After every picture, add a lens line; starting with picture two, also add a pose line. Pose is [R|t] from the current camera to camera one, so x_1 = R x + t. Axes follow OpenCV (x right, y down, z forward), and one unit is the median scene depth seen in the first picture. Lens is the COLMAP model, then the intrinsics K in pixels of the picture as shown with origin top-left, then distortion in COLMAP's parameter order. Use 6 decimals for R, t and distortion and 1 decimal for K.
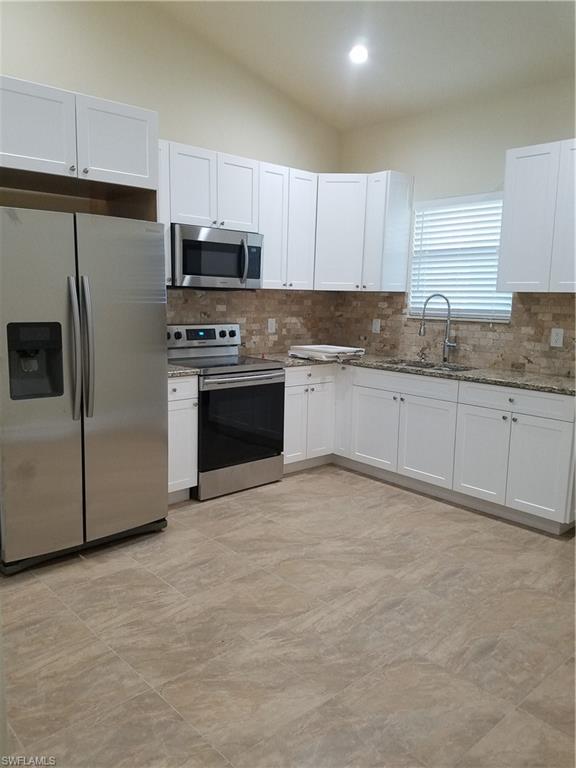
lens RADIAL K [[575.2, 0, 288.0], [0, 575.2, 384.0], [0, 0, 1]] dist [0.050744, -0.064477]
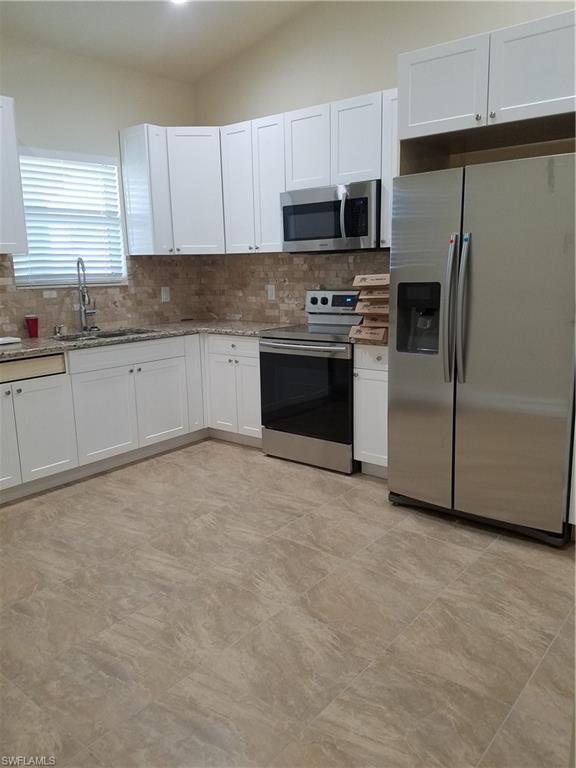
lens RADIAL K [[601.9, 0, 288.9], [0, 601.9, 405.2], [0, 0, 1]] dist [0.250868, -0.439460]
pose [[0.155268, 0.209859, -0.965324, 0.900358], [-0.121990, 0.973769, 0.192073, -0.106242], [0.980311, 0.087937, 0.176796, 0.792101]]
